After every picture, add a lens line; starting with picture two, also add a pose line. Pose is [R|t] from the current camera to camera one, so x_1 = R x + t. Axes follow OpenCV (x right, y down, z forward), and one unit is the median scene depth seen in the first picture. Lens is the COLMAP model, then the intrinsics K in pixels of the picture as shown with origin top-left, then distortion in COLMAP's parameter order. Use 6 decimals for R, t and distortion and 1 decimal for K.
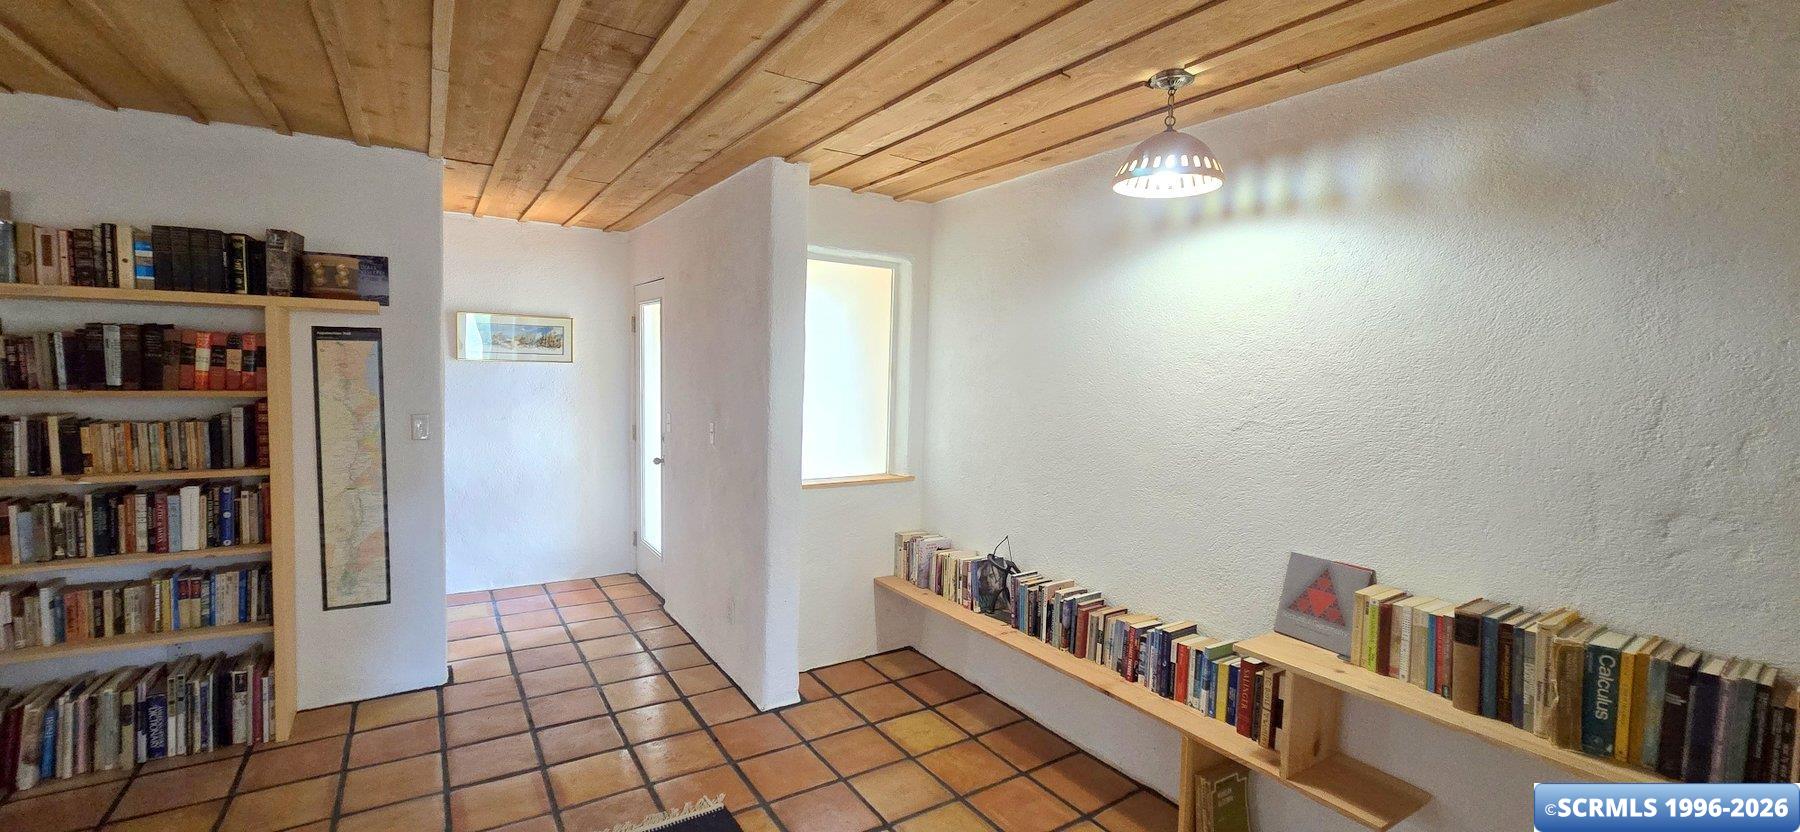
lens RADIAL K [[739.6, 0, 885.5], [0, 739.6, 412.2], [0, 0, 1]] dist [-0.001622, 0.000092]
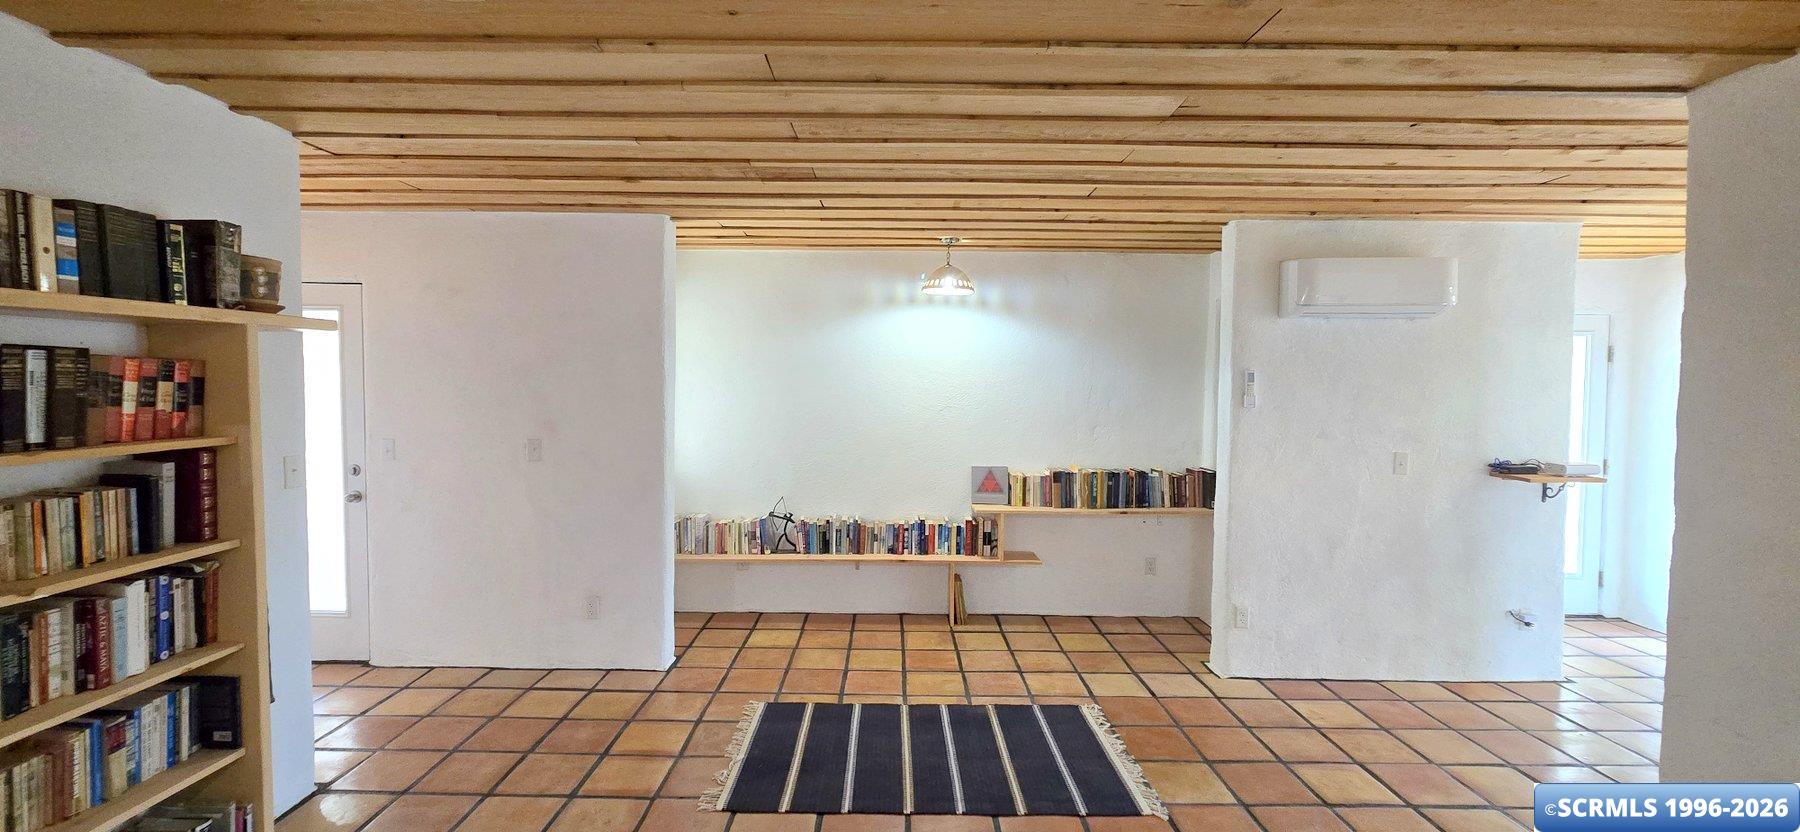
lens RADIAL K [[746.4, 0, 892.4], [0, 746.4, 412.2], [0, 0, 1]] dist [0.001019, 0.000244]
pose [[0.539735, -0.057887, 0.839843, -1.127852], [0.057604, 0.997834, 0.031757, -0.038782], [-0.839862, 0.031238, 0.541900, 0.020479]]
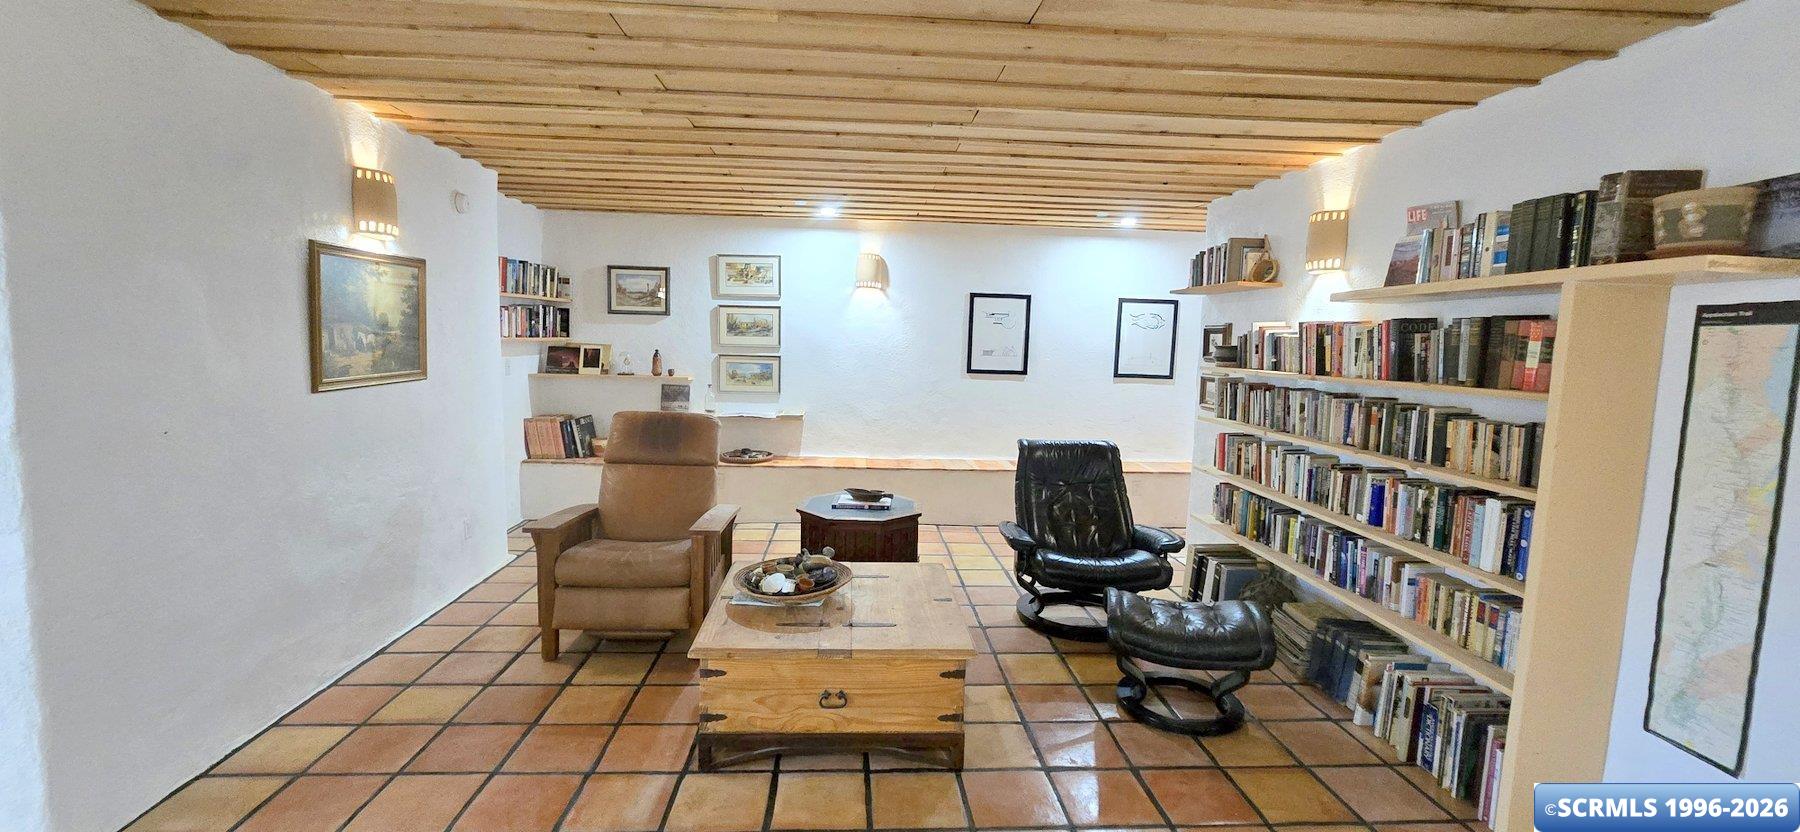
lens RADIAL K [[746.4, 0, 892.4], [0, 746.4, 412.2], [0, 0, 1]] dist [0.001019, 0.000244]
pose [[-0.487792, 0.049416, -0.871560, 0.170851], [-0.094820, 0.989490, 0.109171, -0.030266], [0.867795, 0.135894, -0.477980, 0.783855]]
